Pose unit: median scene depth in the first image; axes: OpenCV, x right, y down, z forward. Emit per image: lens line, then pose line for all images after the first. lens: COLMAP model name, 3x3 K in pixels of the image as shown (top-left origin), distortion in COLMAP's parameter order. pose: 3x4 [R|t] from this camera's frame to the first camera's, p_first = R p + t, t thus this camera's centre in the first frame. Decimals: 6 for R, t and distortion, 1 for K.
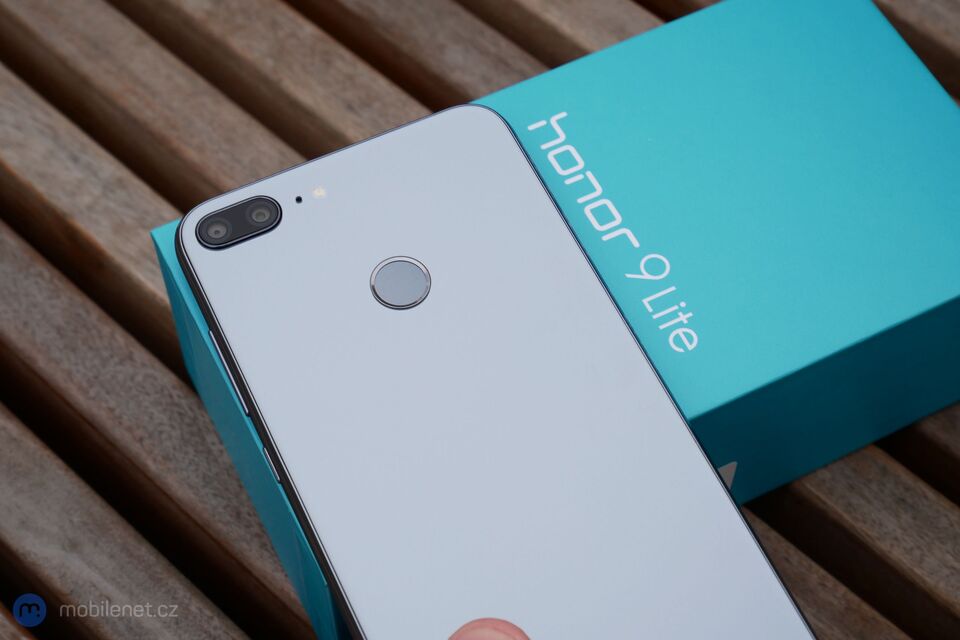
lens RADIAL K [[1749.6, 0, 480.0], [0, 1749.6, 320.0], [0, 0, 1]] dist [0.000777, 0.122611]
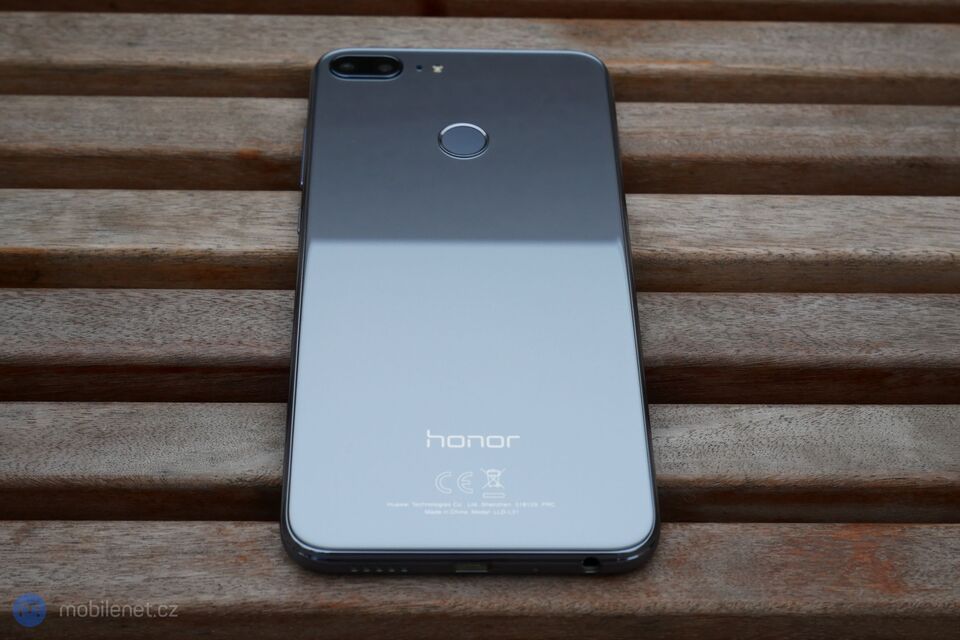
lens RADIAL K [[1749.6, 0, 480.0], [0, 1749.6, 320.0], [0, 0, 1]] dist [0.000777, 0.122611]
pose [[0.714667, -0.508961, 0.479801, -0.553220], [0.578480, 0.815689, 0.003613, 0.131341], [-0.393207, 0.274973, 0.877370, 0.114503]]
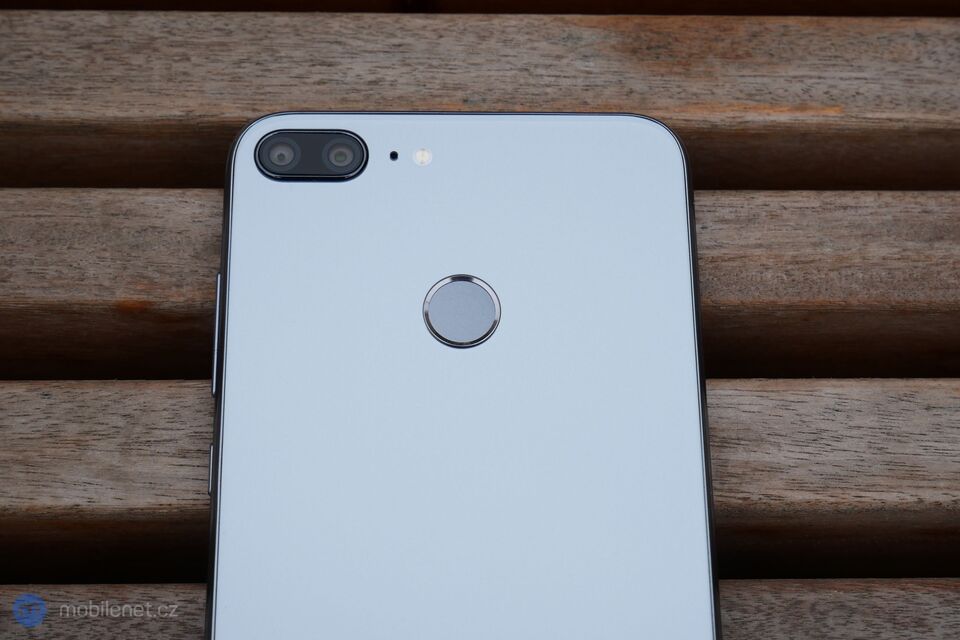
lens RADIAL K [[1749.6, 0, 480.0], [0, 1749.6, 320.0], [0, 0, 1]] dist [0.000777, 0.122611]
pose [[0.719354, -0.640097, 0.269826, -0.185325], [0.570122, 0.765956, 0.297106, -0.152055], [-0.396852, -0.059891, 0.915927, 0.381200]]
